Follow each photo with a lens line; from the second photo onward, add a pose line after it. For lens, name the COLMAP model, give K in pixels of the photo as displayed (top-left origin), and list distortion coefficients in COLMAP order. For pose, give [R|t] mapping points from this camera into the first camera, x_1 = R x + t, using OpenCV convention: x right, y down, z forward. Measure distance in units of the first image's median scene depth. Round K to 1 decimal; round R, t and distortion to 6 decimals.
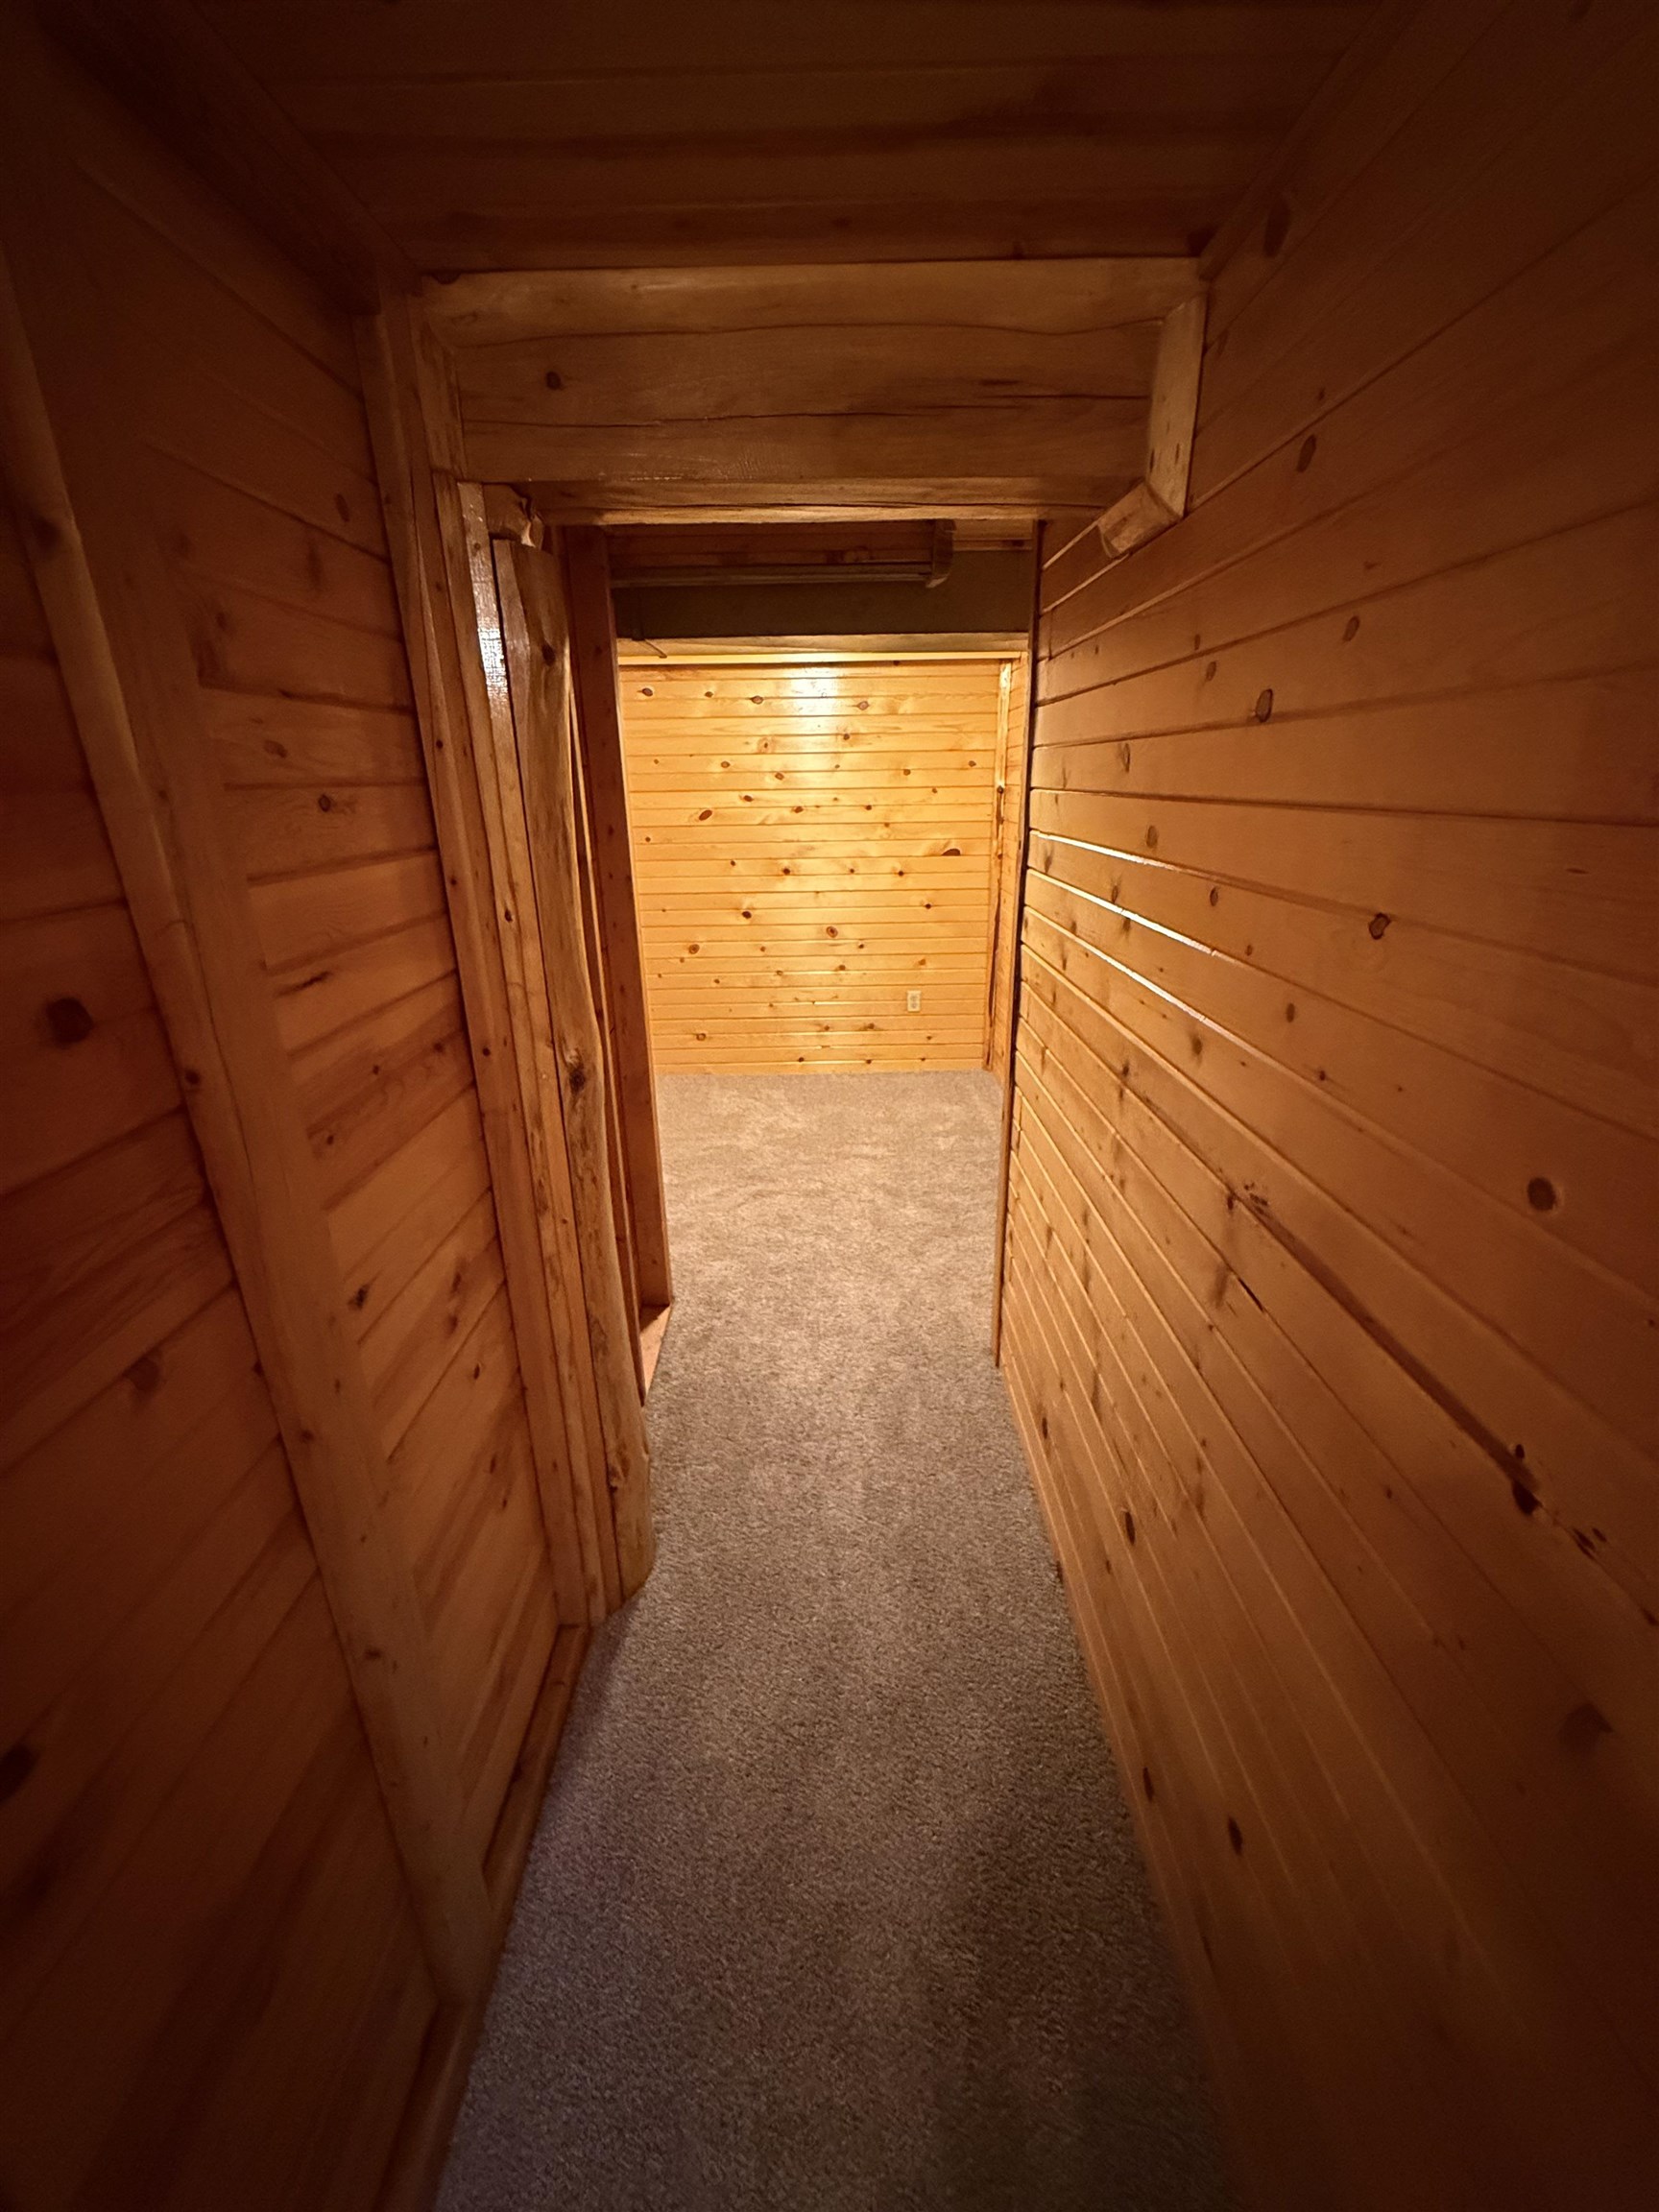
lens RADIAL K [[888.7, 0, 830.8], [0, 888.7, 1106.7], [0, 0, 1]] dist [-0.001164, -0.000703]
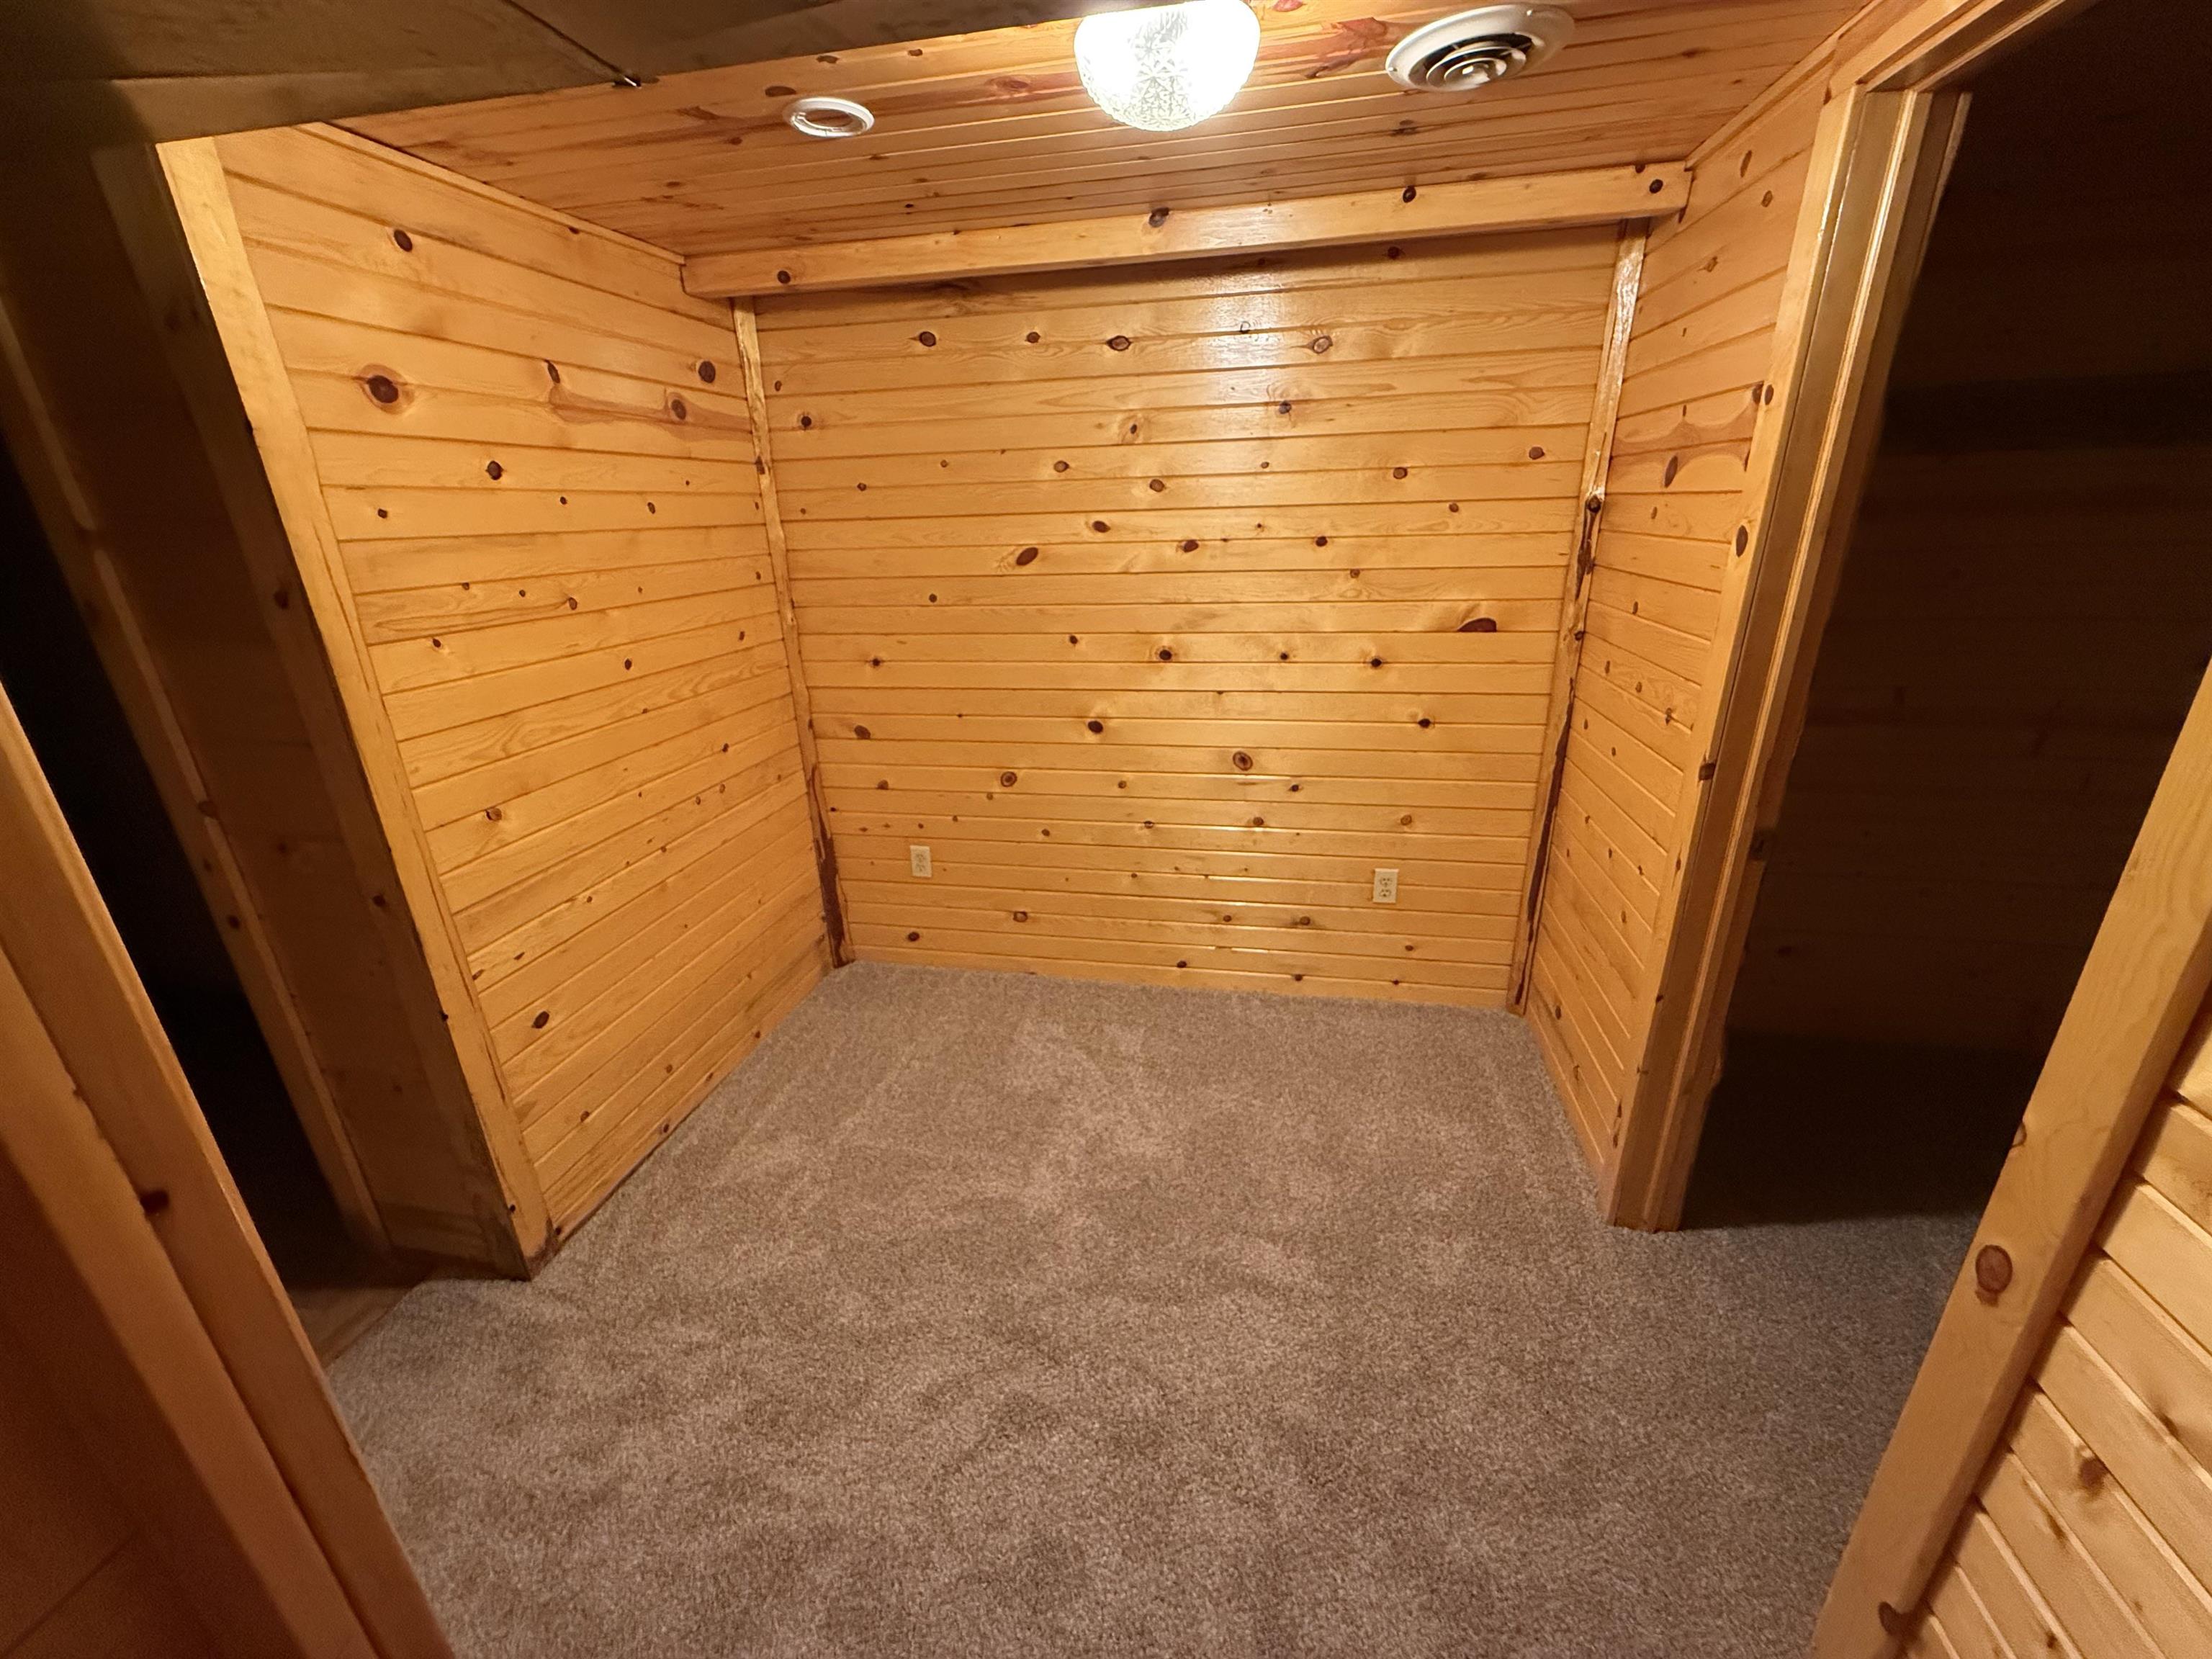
lens RADIAL K [[888.7, 0, 1102.4], [0, 888.7, 837.4], [0, 0, 1]] dist [-0.001164, -0.000703]
pose [[0.979685, 0.057017, -0.192265, 0.025978], [-0.053325, 0.998281, 0.024325, -0.164348], [0.193321, -0.013578, 0.981042, 0.446244]]
